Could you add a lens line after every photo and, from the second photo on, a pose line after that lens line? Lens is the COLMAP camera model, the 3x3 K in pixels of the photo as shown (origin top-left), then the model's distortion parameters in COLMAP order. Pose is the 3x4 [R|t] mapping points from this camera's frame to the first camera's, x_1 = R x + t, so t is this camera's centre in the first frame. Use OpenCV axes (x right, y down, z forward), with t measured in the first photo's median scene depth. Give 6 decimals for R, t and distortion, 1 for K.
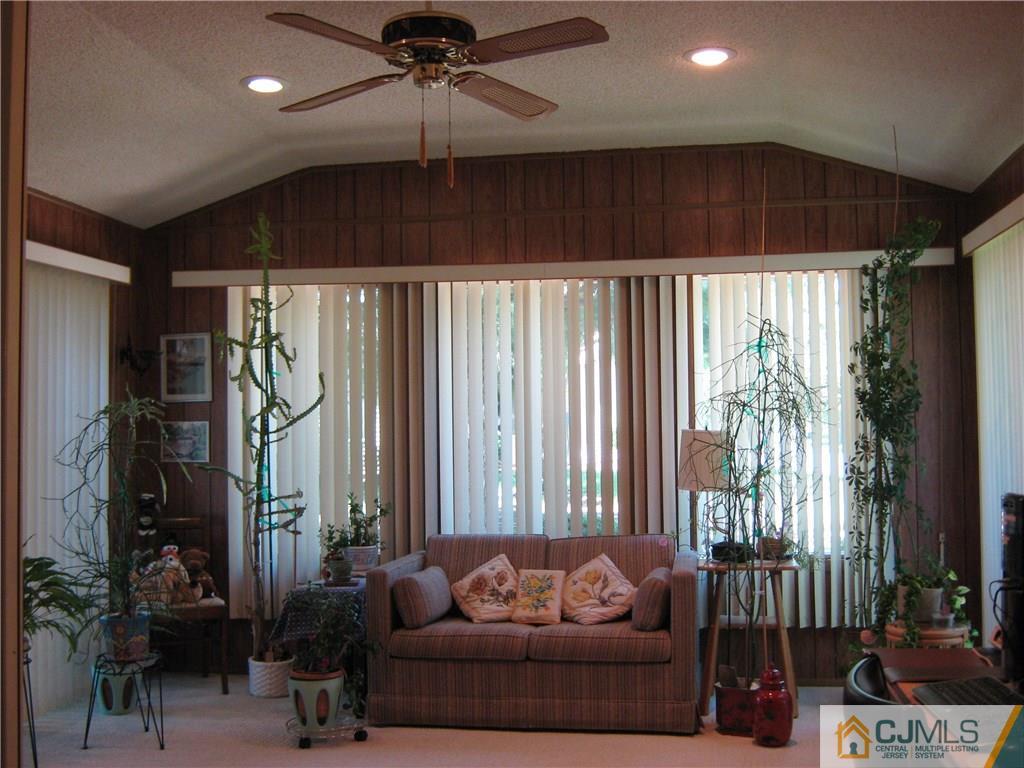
lens RADIAL K [[1173.7, 0, 512.0], [0, 1173.7, 384.0], [0, 0, 1]] dist [-0.122945, -0.029461]
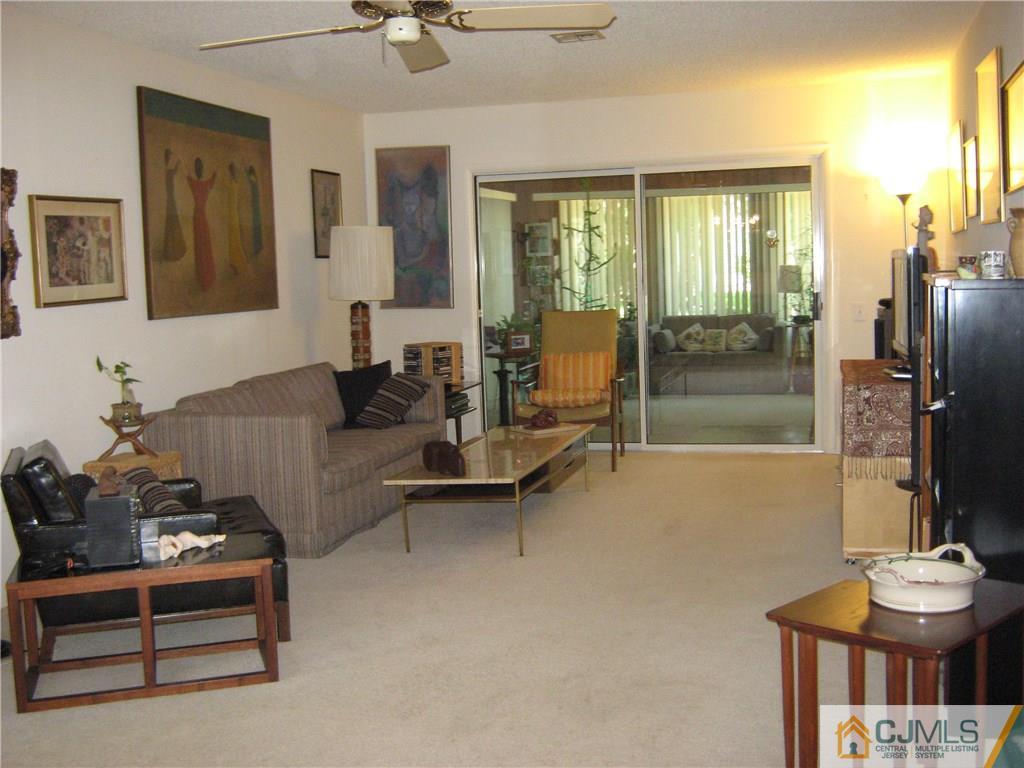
lens RADIAL K [[1173.7, 0, 512.0], [0, 1173.7, 384.0], [0, 0, 1]] dist [-0.122945, -0.029461]
pose [[0.994547, -0.013569, -0.103400, -0.131006], [0.028455, 0.989186, 0.143880, -0.069292], [0.100330, -0.146038, 0.984178, -1.231856]]
